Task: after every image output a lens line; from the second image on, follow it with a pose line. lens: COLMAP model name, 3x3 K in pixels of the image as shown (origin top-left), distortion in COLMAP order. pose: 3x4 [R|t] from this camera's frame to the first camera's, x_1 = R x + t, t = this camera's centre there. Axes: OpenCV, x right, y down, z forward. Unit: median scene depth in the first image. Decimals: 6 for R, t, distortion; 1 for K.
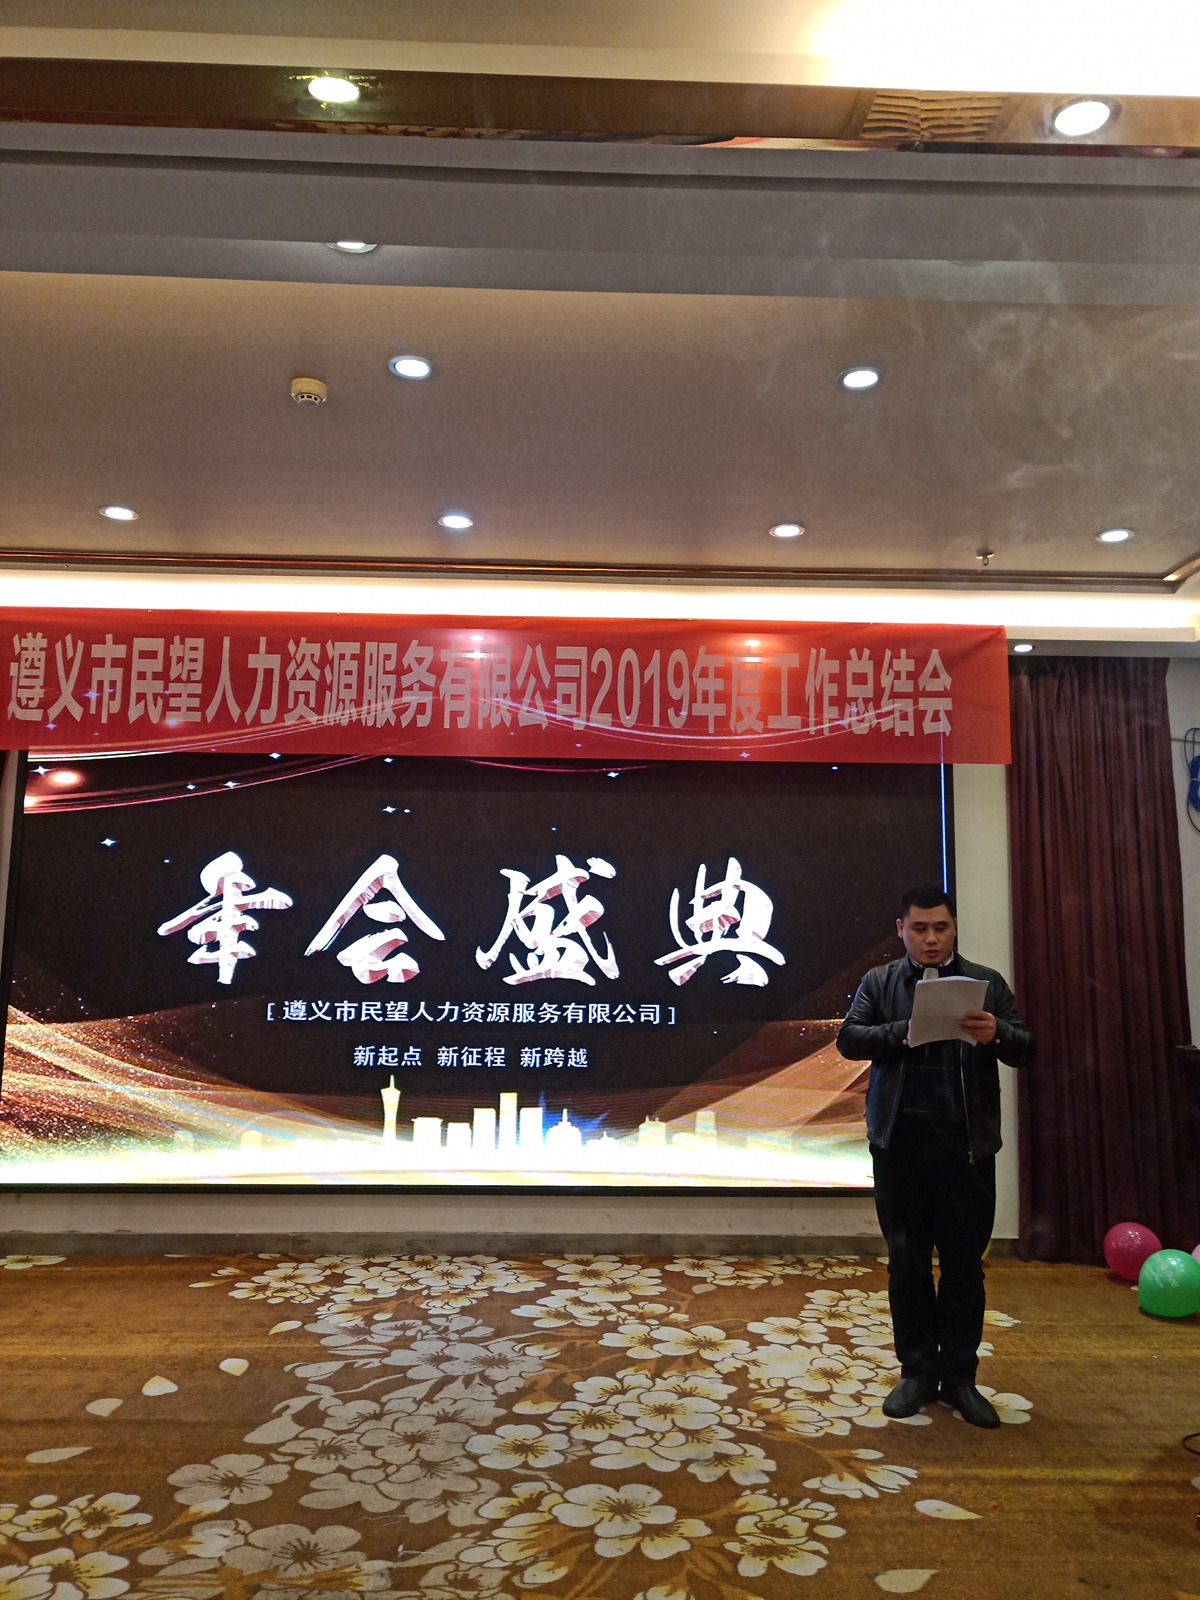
lens RADIAL K [[1184.2, 0, 612.3], [0, 1184.2, 799.2], [0, 0, 1]] dist [0.043663, -0.035283]
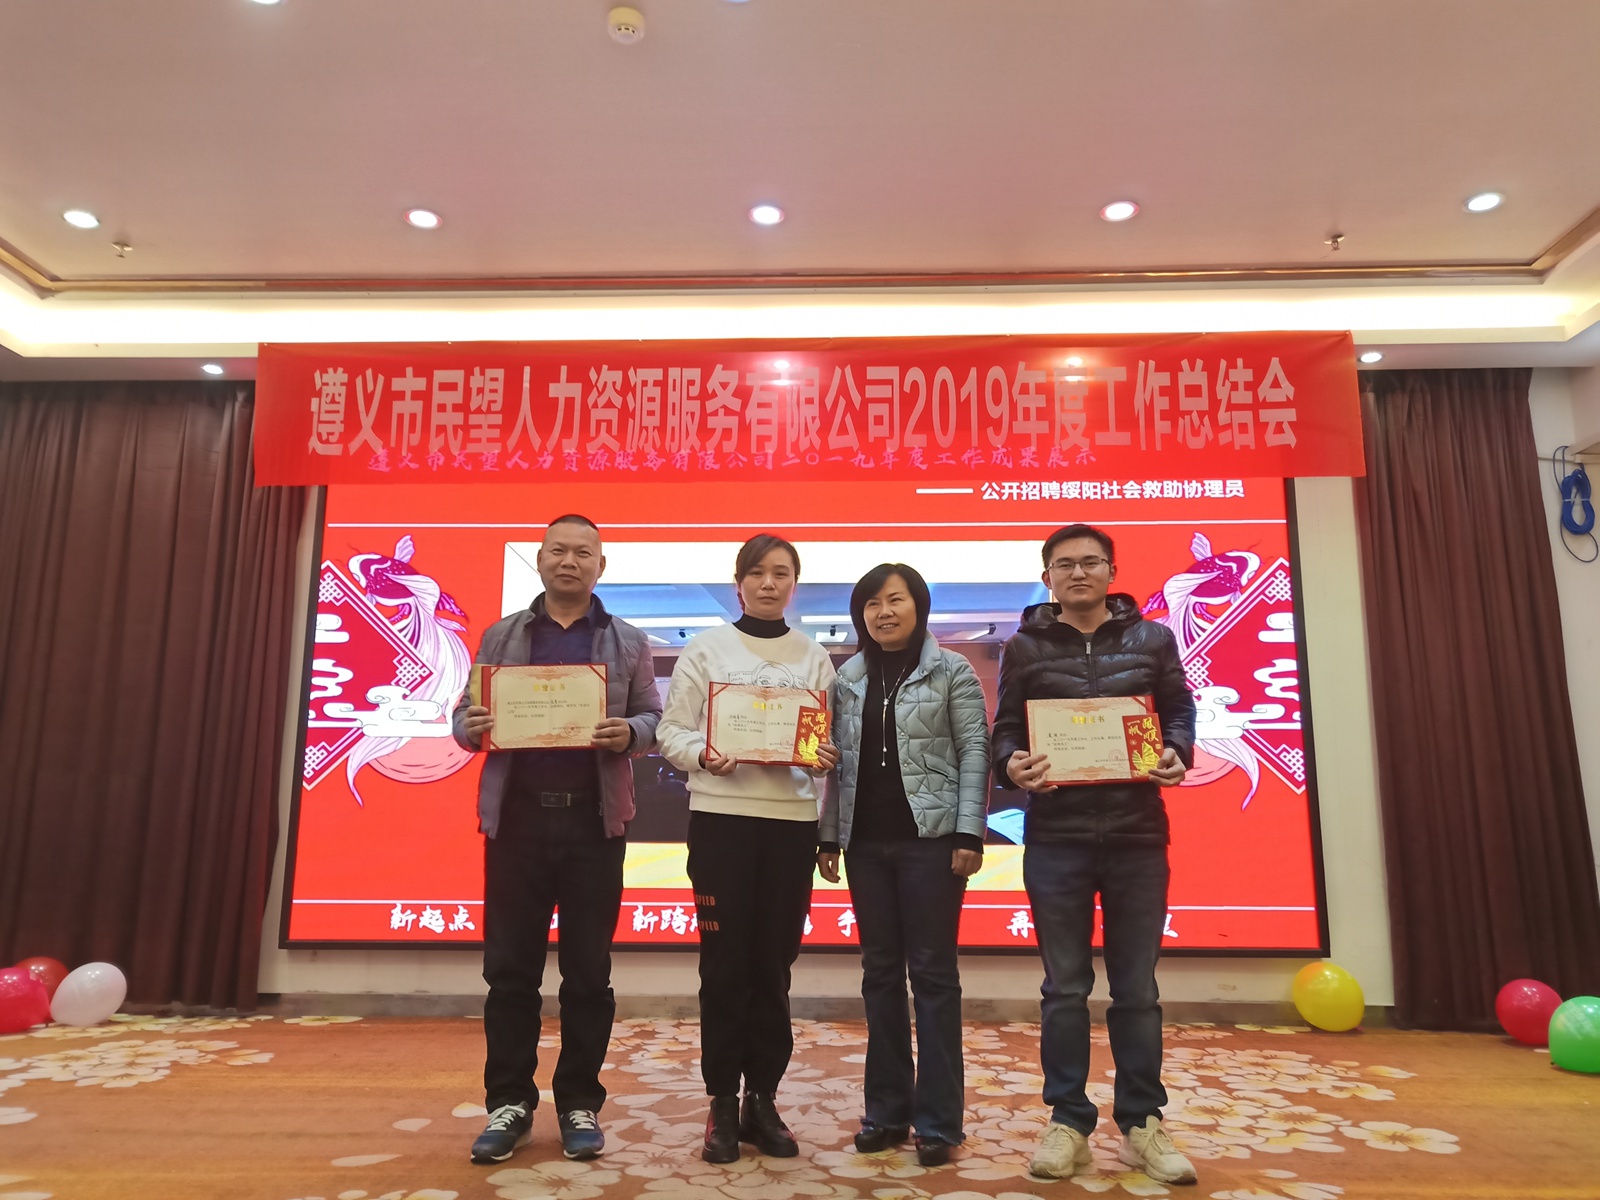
lens RADIAL K [[1184.2, 0, 801.9], [0, 1184.2, 603.4], [0, 0, 1]] dist [0.043663, -0.035283]
pose [[0.997770, -0.019908, -0.063708, -0.042710], [0.016092, 0.998077, -0.059861, 0.118446], [0.064777, 0.058702, 0.996172, 0.060475]]
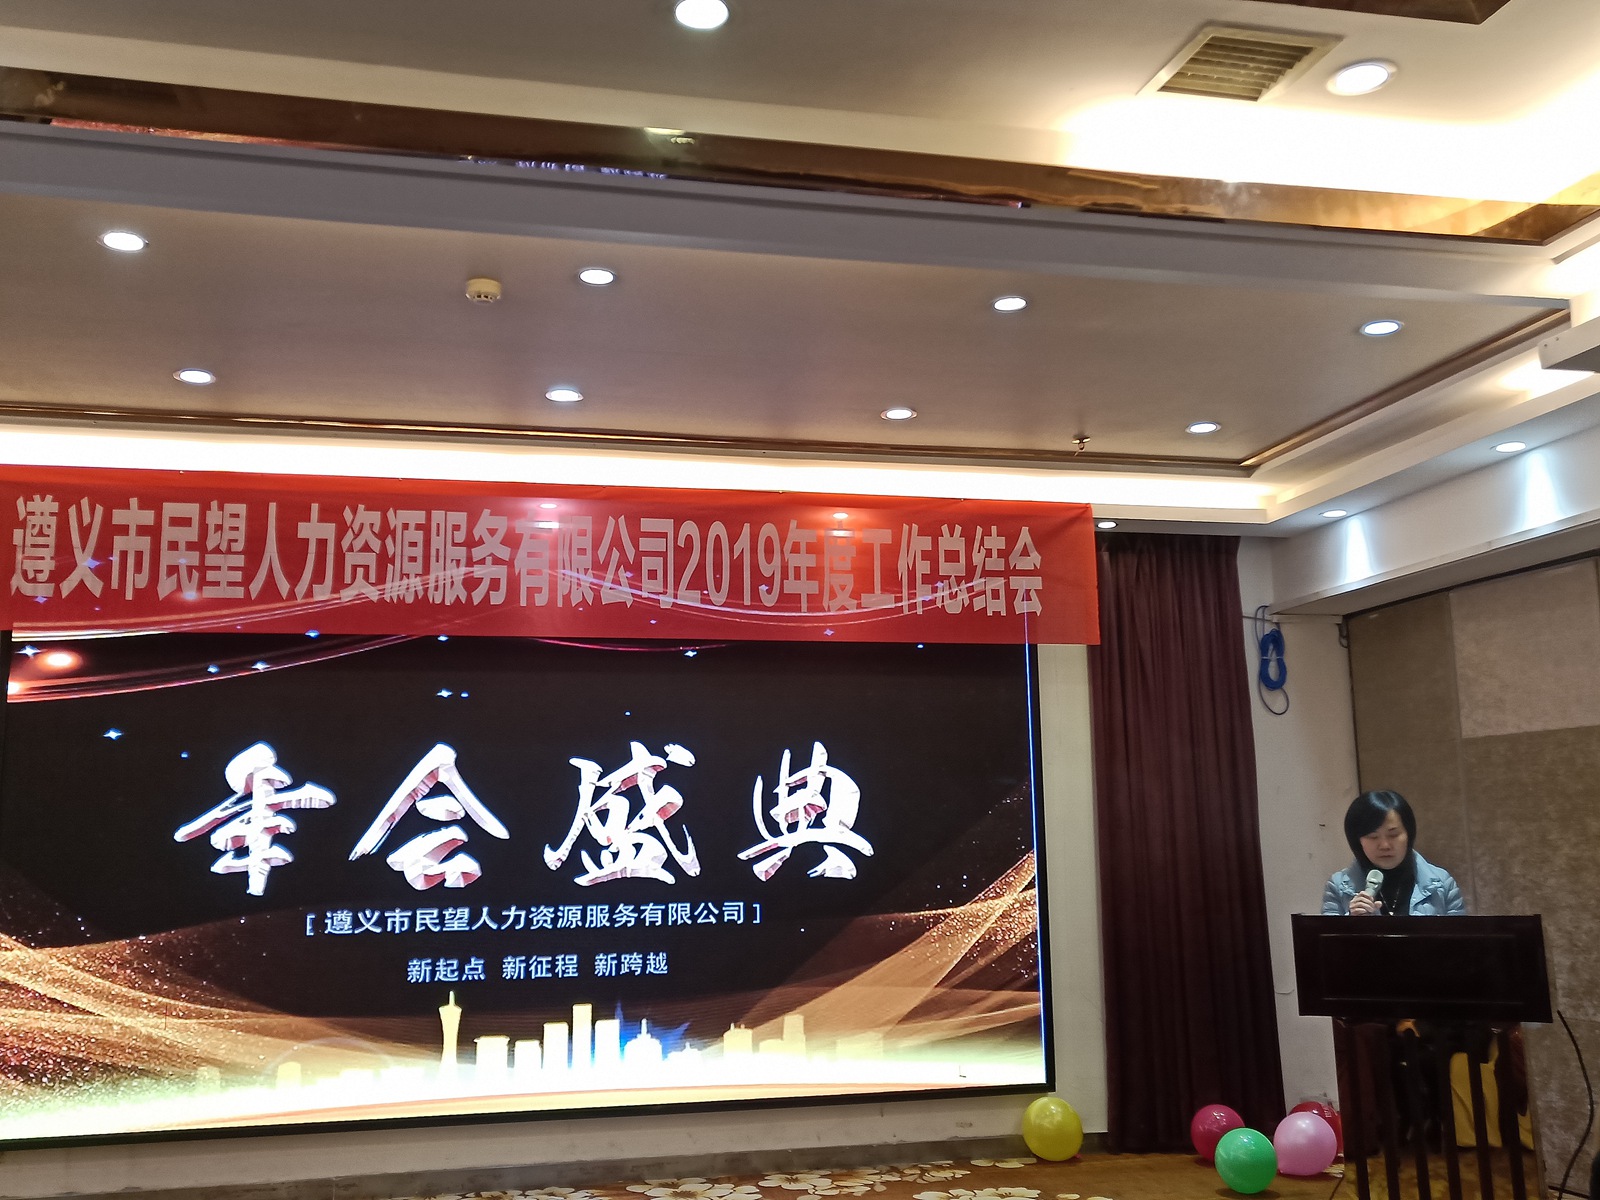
lens RADIAL K [[1547.5, 0, 795.0], [0, 1547.5, 590.0], [0, 0, 1]] dist [0.035376, 0.000000]
pose [[0.980355, 0.006351, 0.197141, -0.170261], [0.001055, 0.999298, -0.037442, -0.027013], [-0.197240, 0.036915, 0.979660, -0.217854]]
